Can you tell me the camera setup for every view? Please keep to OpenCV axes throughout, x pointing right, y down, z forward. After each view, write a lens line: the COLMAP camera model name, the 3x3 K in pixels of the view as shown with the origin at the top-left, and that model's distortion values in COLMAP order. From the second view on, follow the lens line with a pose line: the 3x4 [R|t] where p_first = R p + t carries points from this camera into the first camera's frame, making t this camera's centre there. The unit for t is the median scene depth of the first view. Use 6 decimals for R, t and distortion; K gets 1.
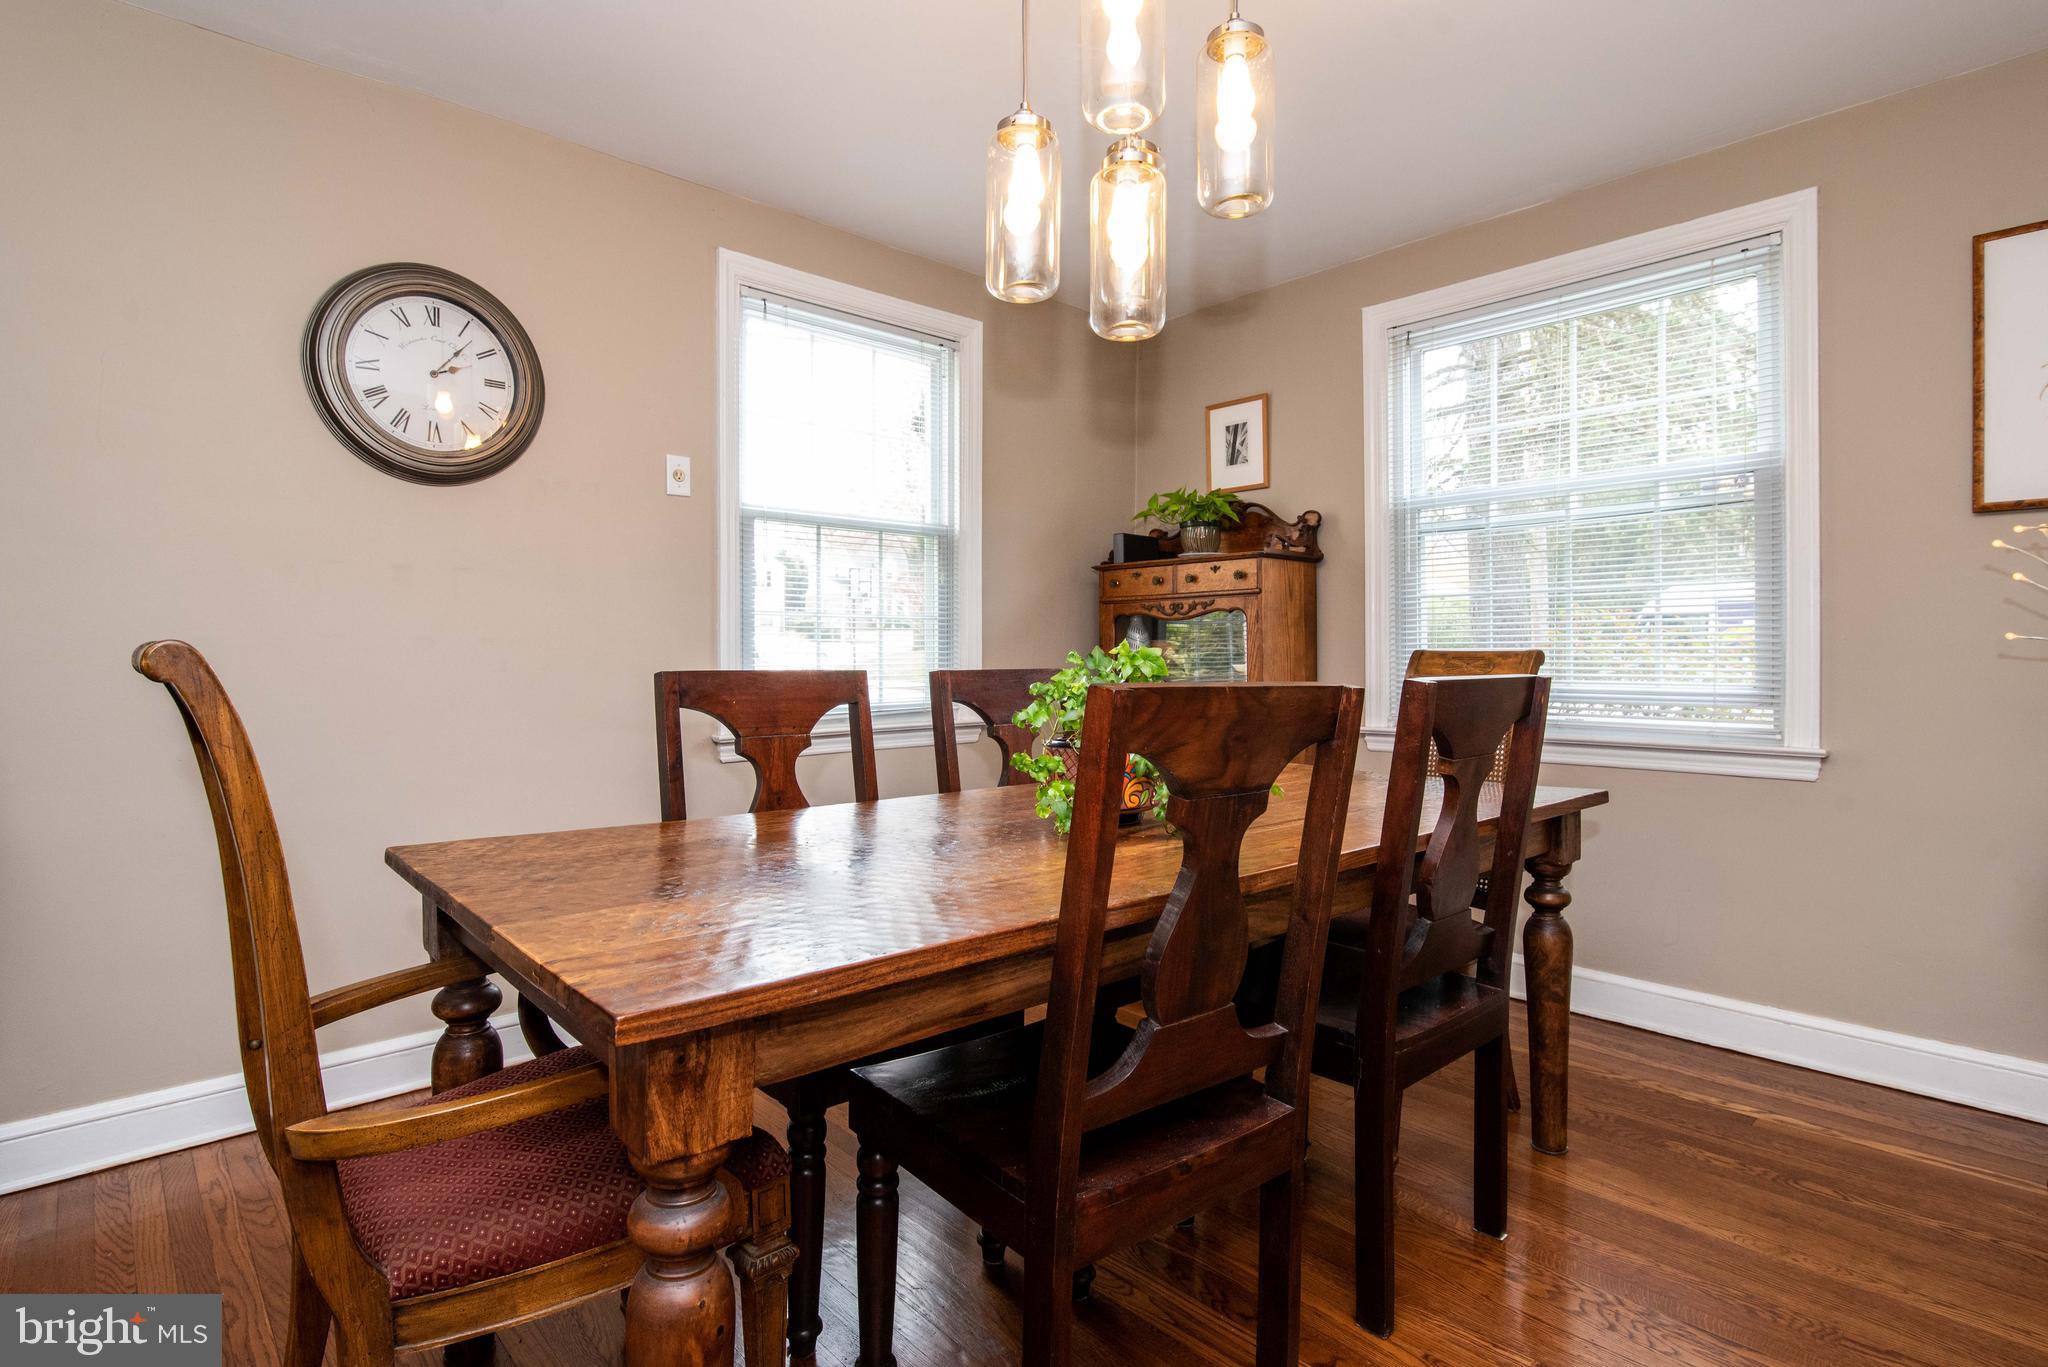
lens RADIAL K [[1041.3, 0, 1031.1], [0, 1041.3, 660.5], [0, 0, 1]] dist [-0.015077, 0.000424]
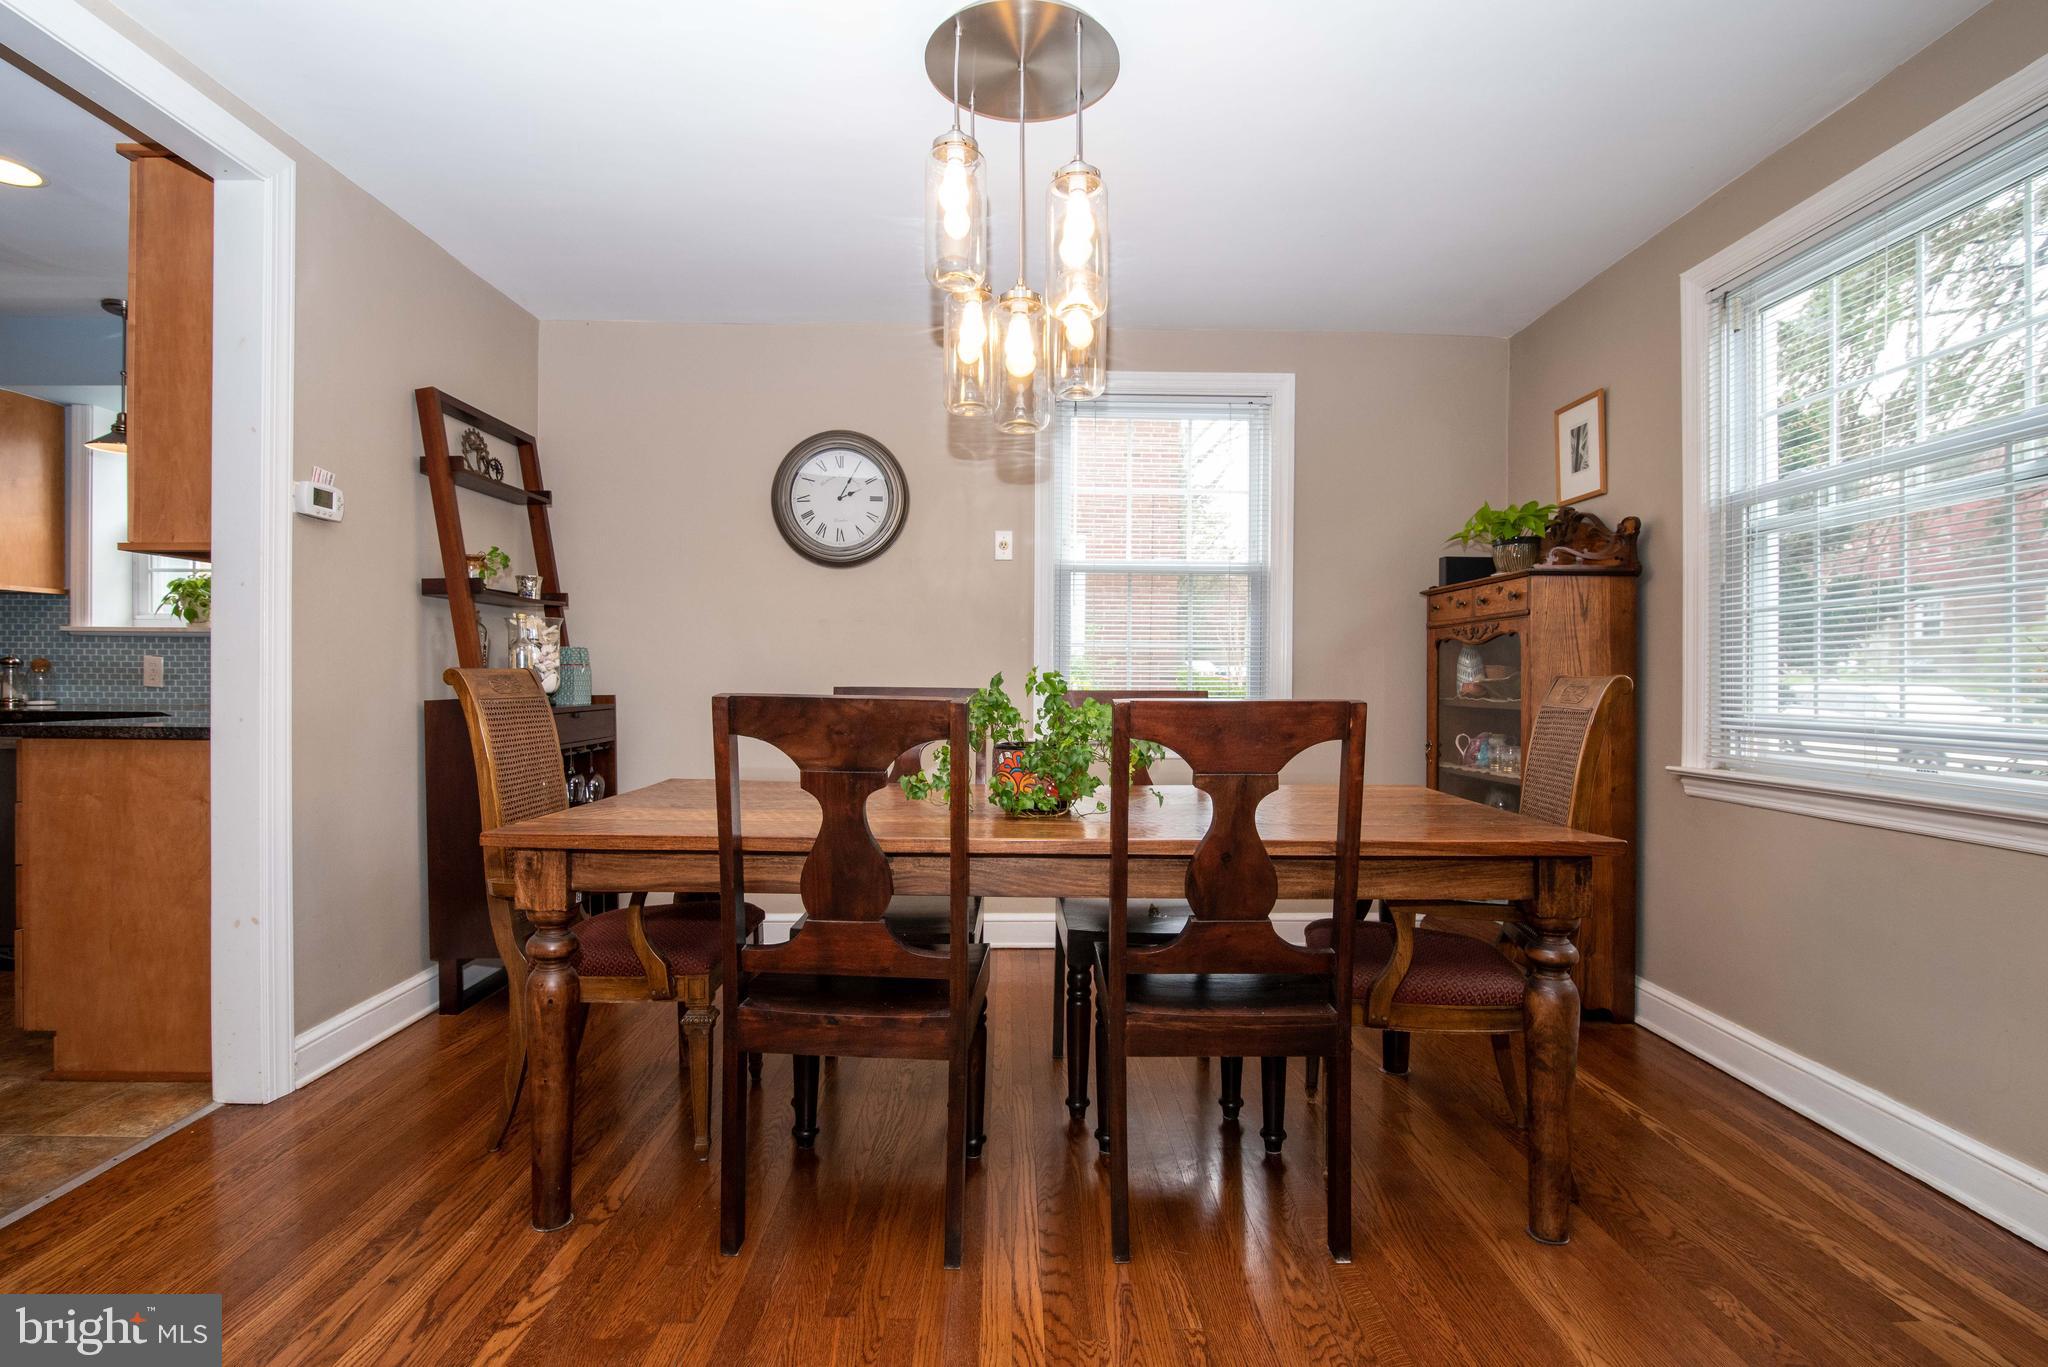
lens RADIAL K [[991.5, 0, 1024.0], [0, 991.5, 683.5], [0, 0, 1]] dist [-0.015399, 0.000858]
pose [[0.745102, 0.010154, -0.666873, 0.511977], [-0.010816, 0.999937, 0.003141, -0.001204], [0.666863, 0.004872, 0.745164, 0.047282]]
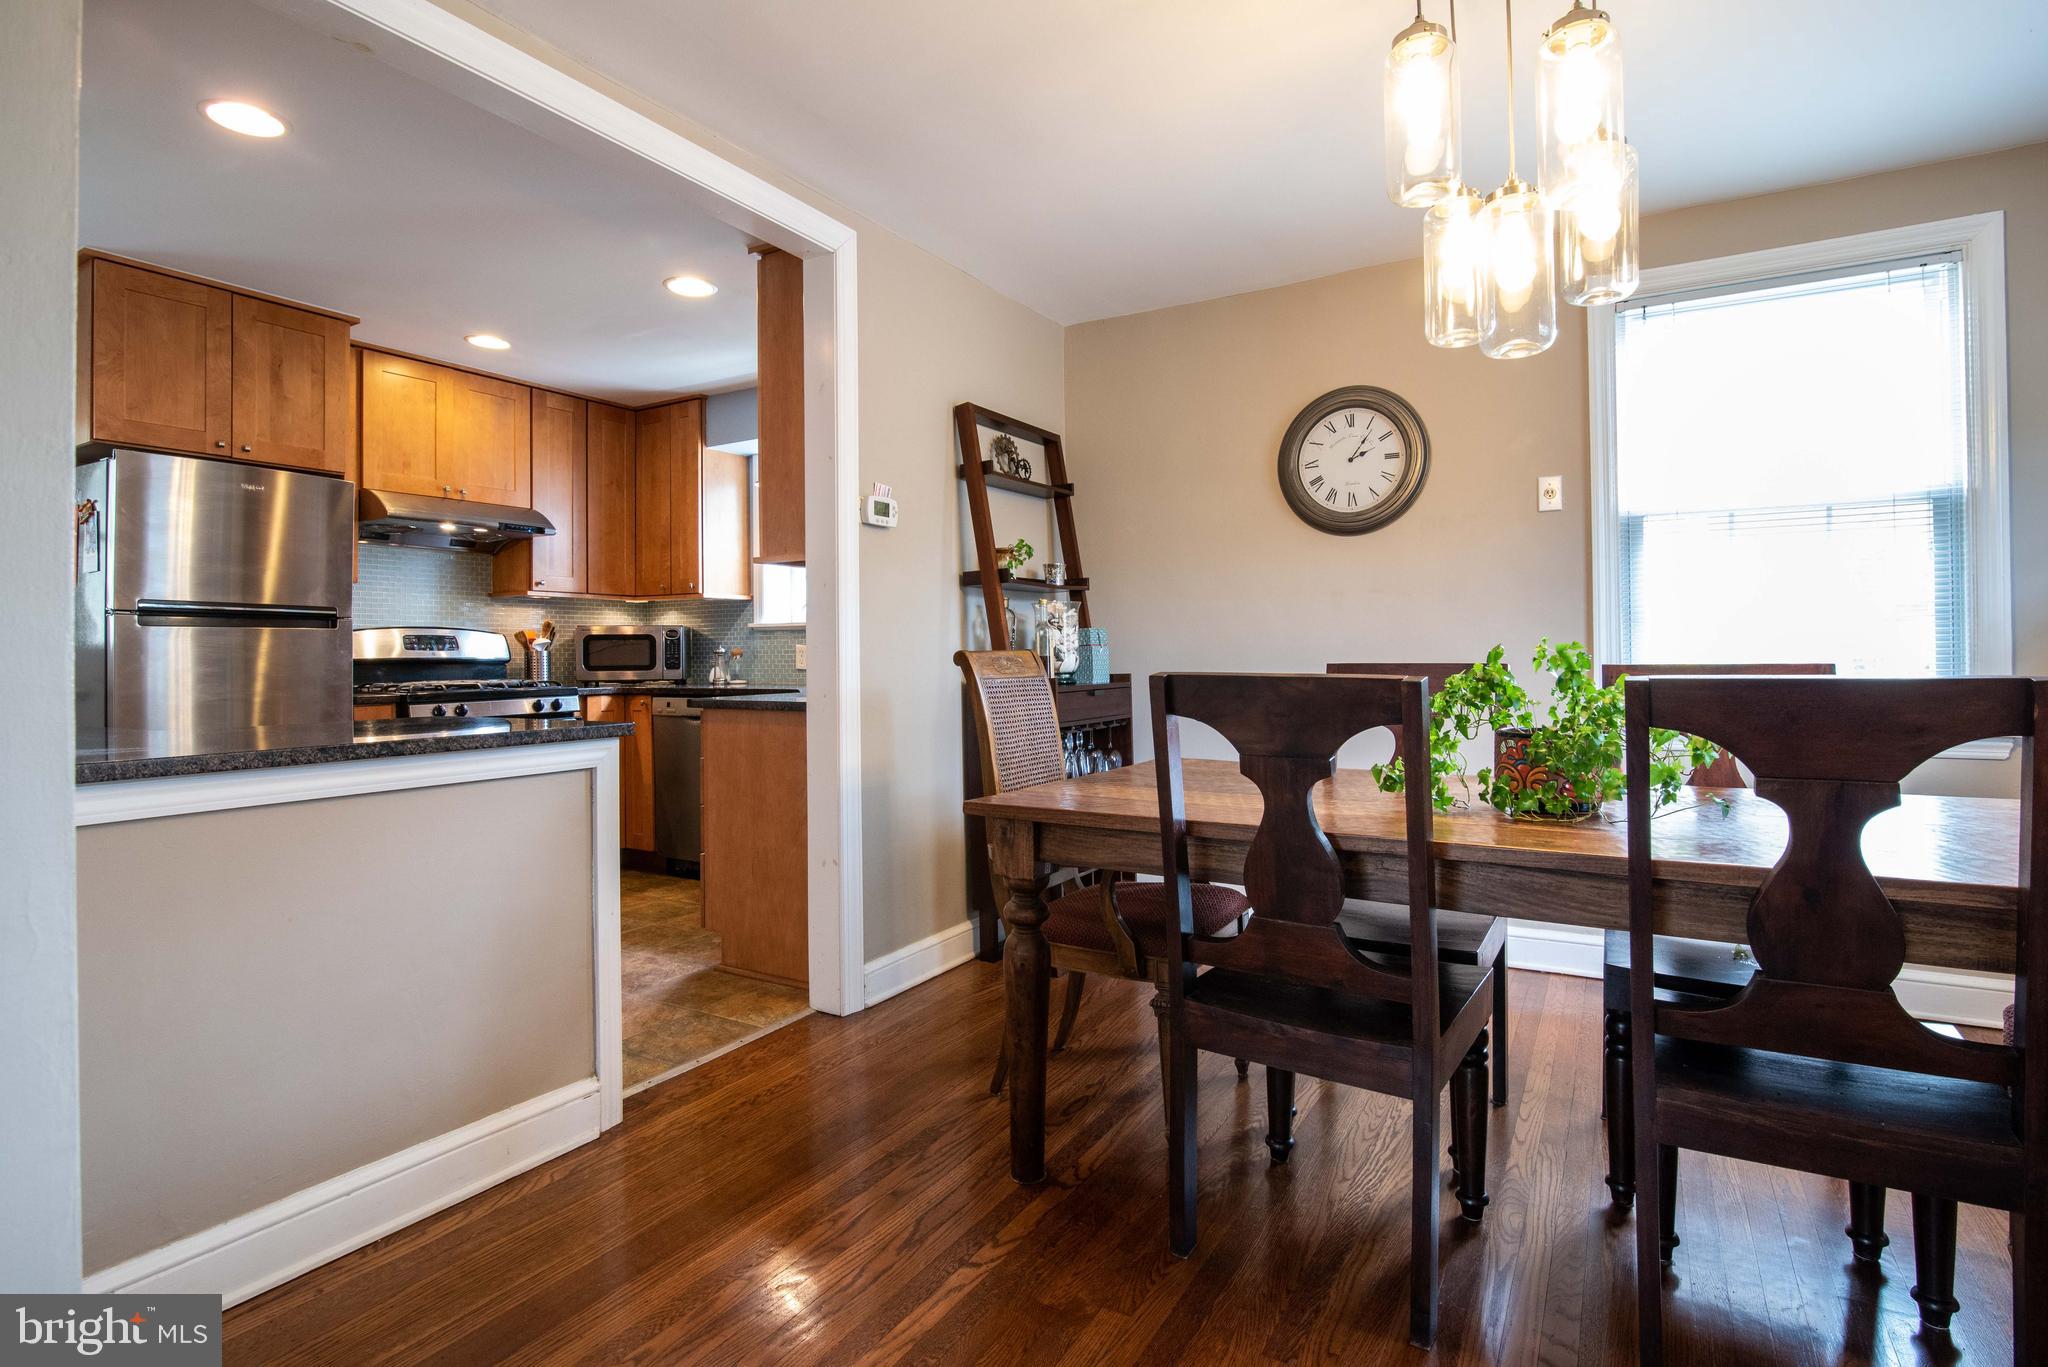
lens RADIAL K [[1013.0, 0, 1029.5], [0, 1013.0, 650.2], [0, 0, 1]] dist [-0.014533, 0.000723]
pose [[0.288862, -0.006552, -0.957348, 0.522871], [0.004734, 0.999974, -0.005416, -0.001250], [0.957359, -0.002967, 0.288886, 0.118411]]
